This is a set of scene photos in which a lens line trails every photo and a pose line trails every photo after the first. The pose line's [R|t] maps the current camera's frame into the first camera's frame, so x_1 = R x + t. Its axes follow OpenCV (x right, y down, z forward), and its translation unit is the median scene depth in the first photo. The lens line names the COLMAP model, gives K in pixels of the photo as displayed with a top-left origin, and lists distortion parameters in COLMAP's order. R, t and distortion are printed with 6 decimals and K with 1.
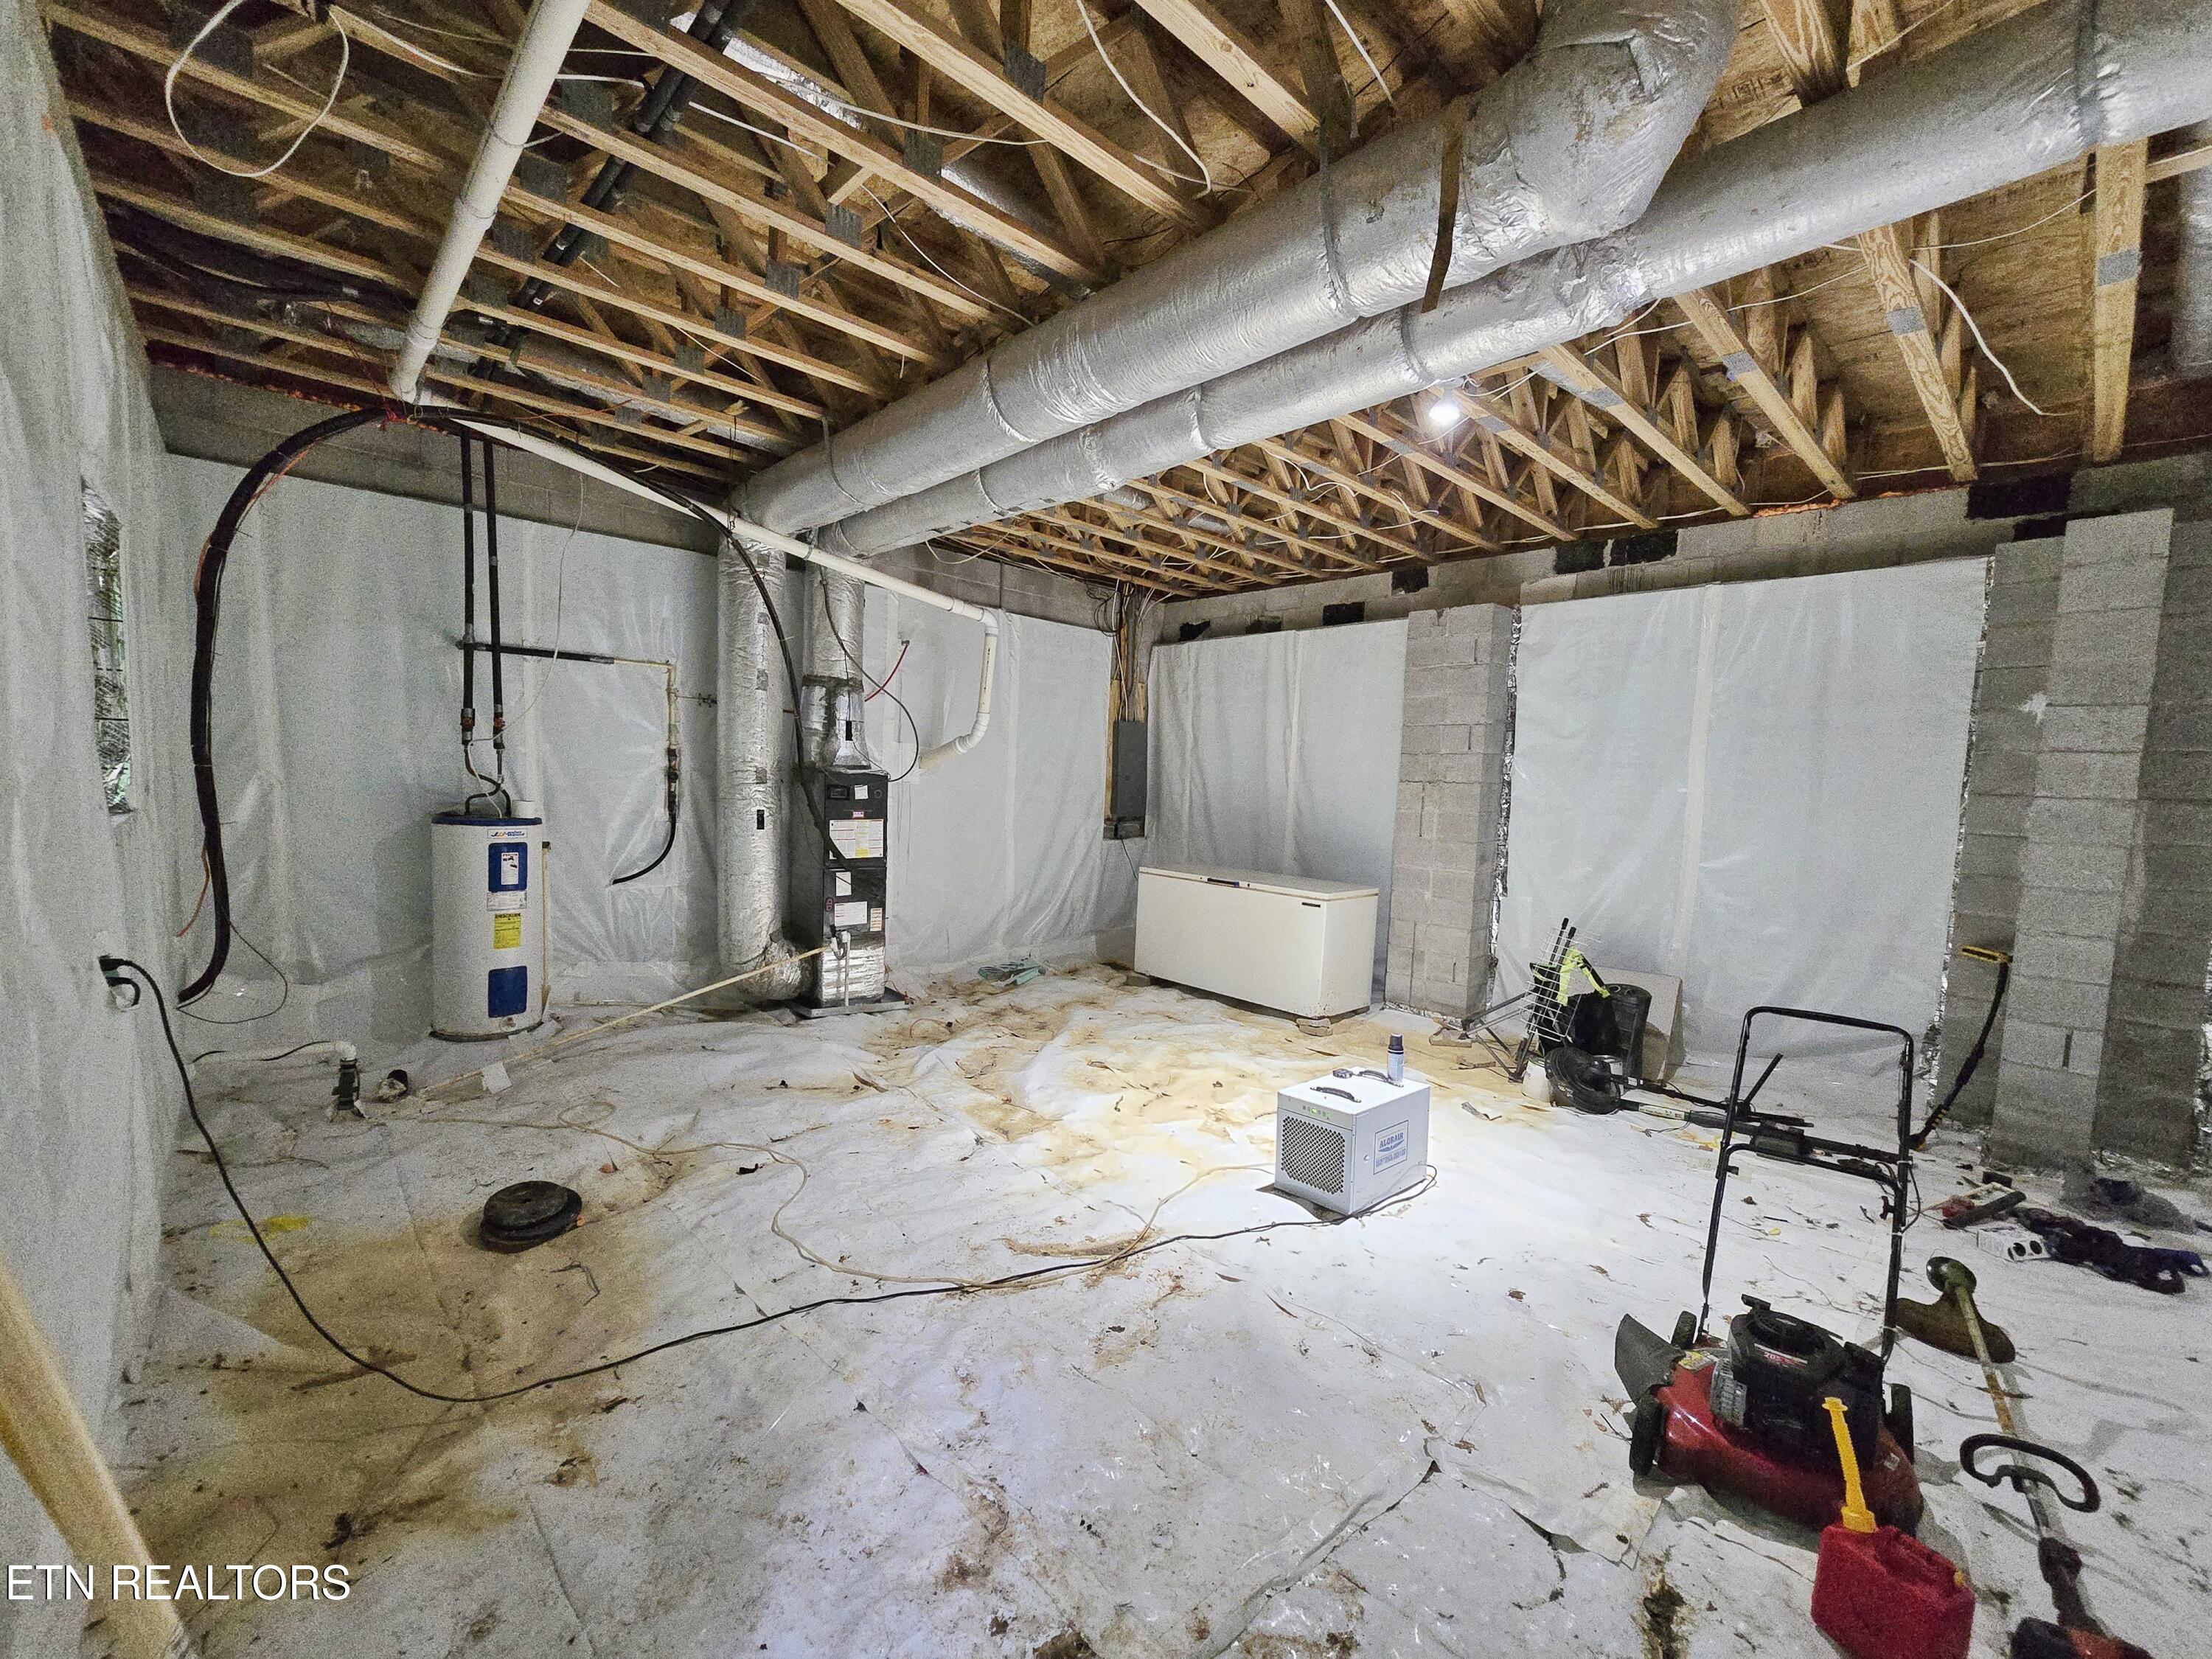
lens RADIAL K [[917.8, 0, 1098.1], [0, 917.8, 843.4], [0, 0, 1]] dist [-0.000386, 0.000176]
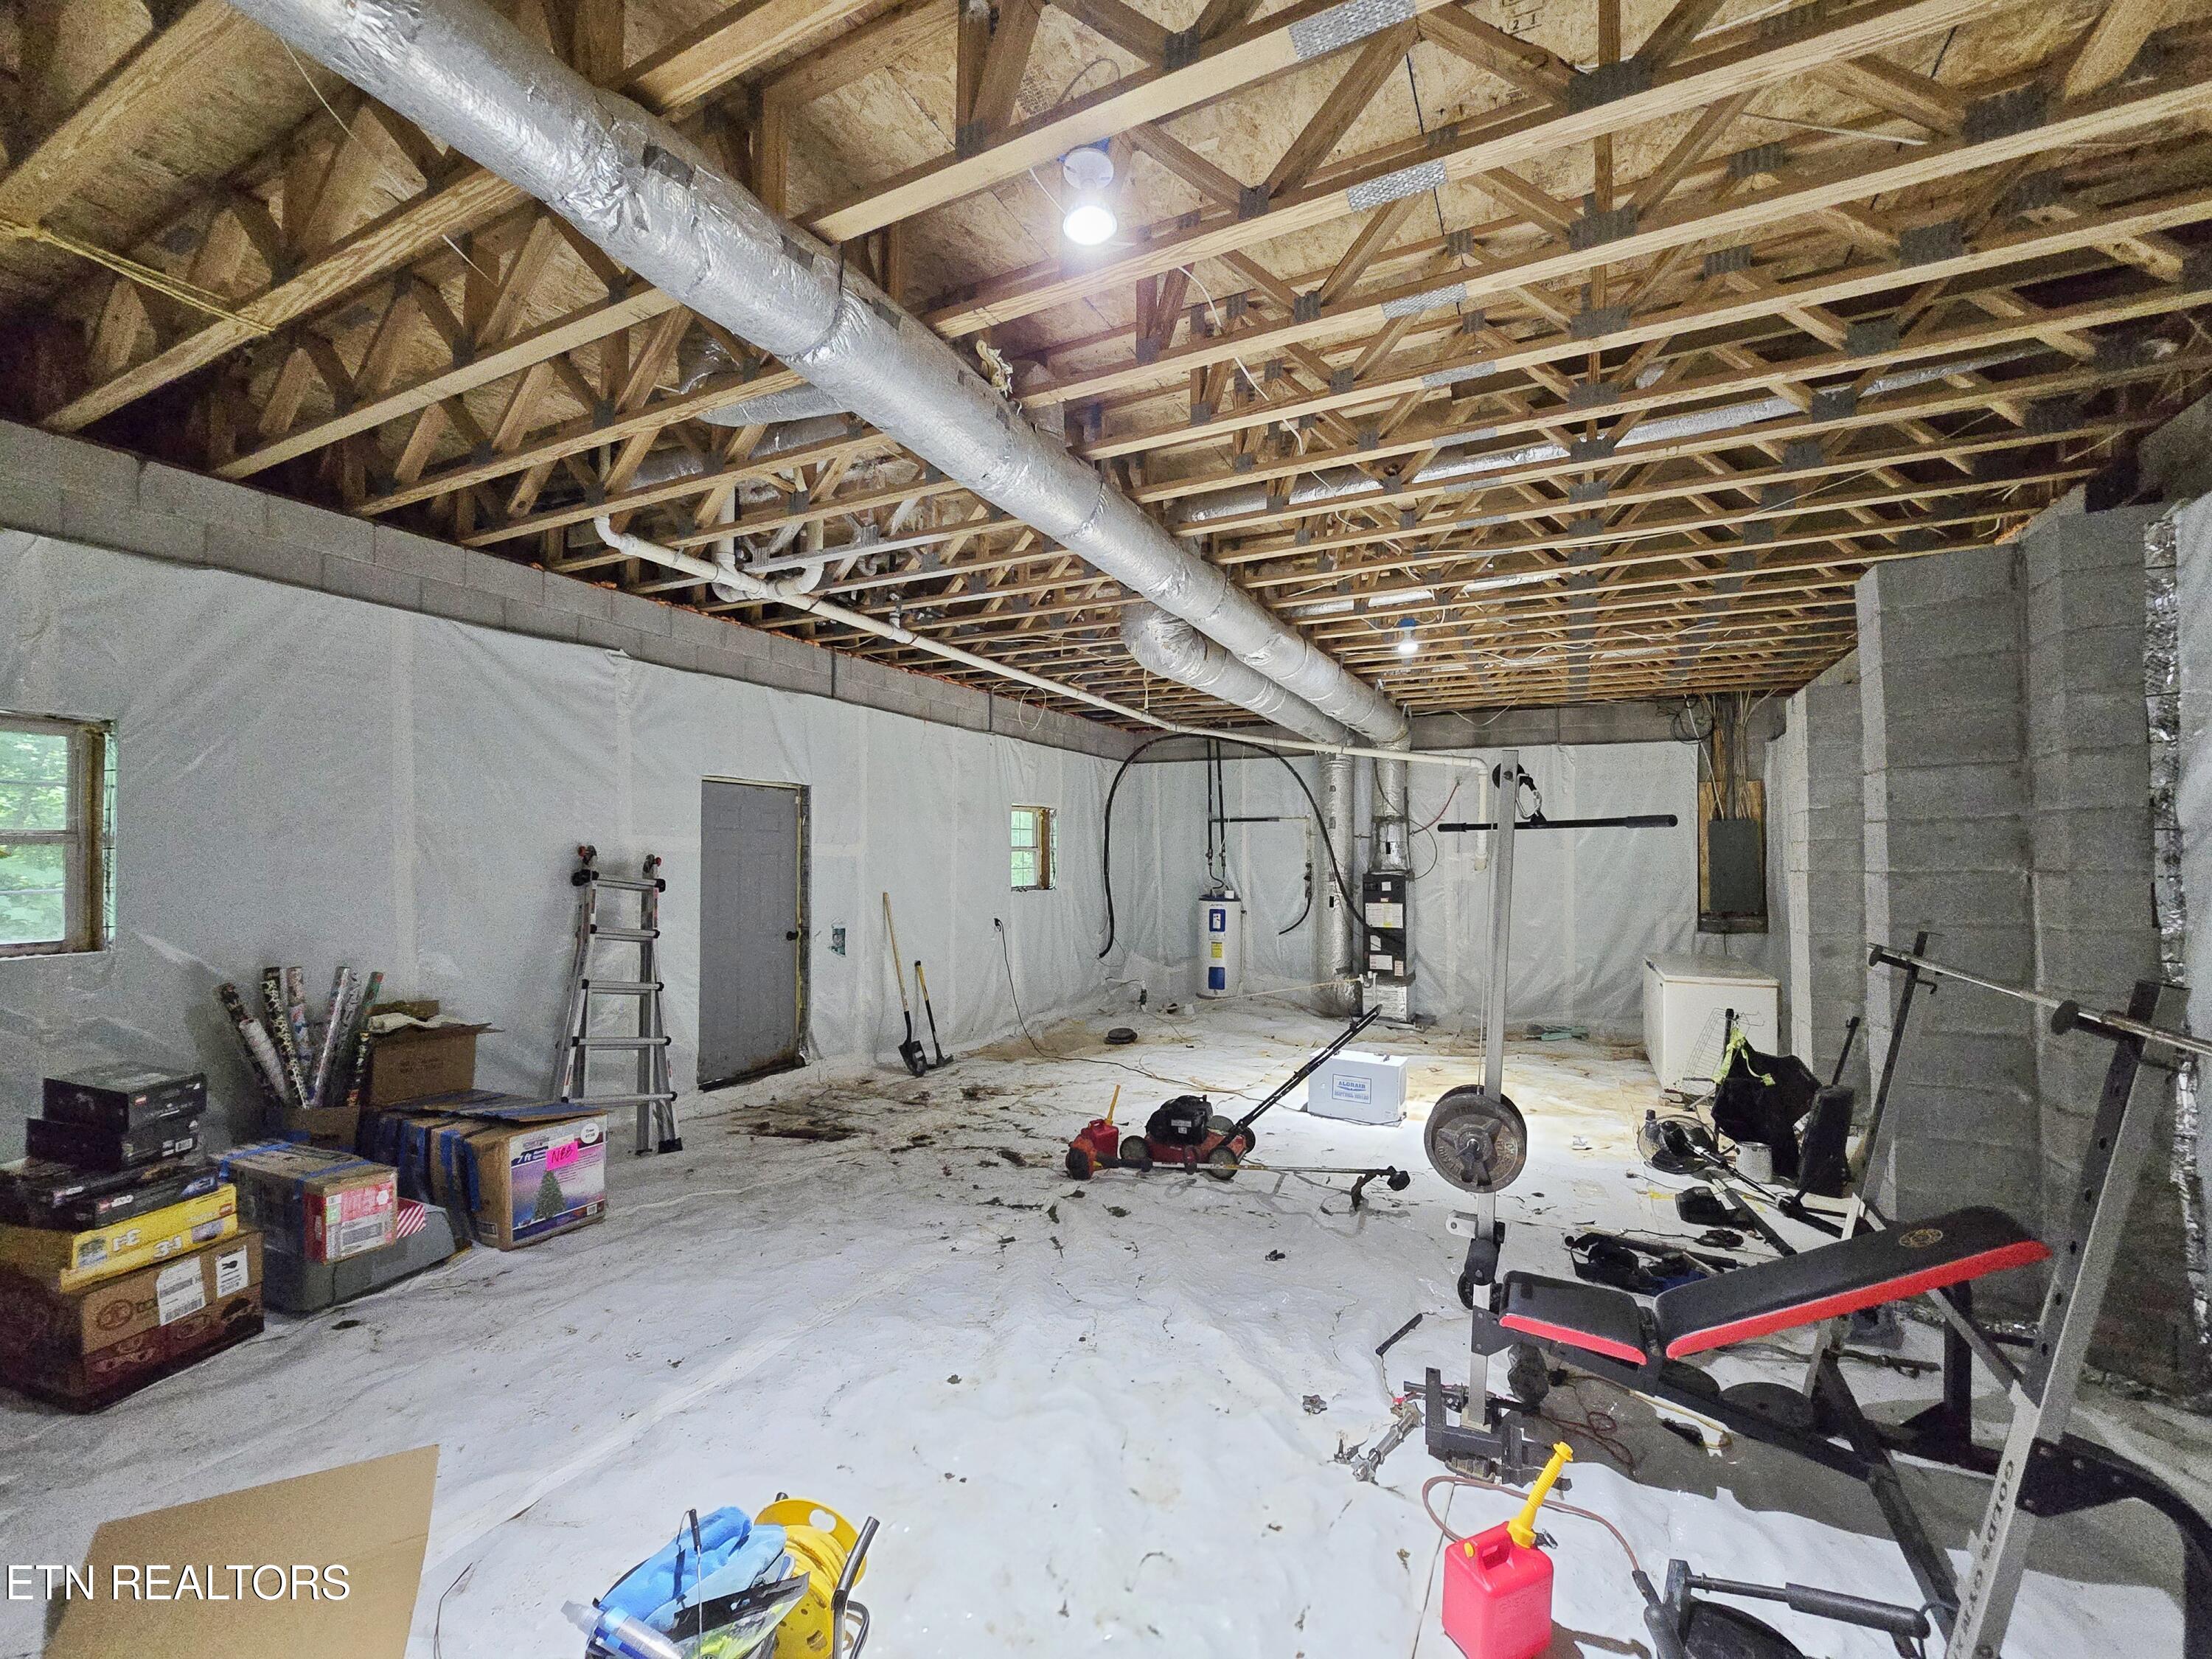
lens RADIAL K [[917.8, 0, 1098.1], [0, 917.8, 843.4], [0, 0, 1]] dist [-0.000386, 0.000176]
pose [[0.355807, -0.051795, -0.933123, 1.085033], [-0.058508, 0.995270, -0.077554, 0.024155], [0.932726, 0.082189, 0.351093, -0.040371]]
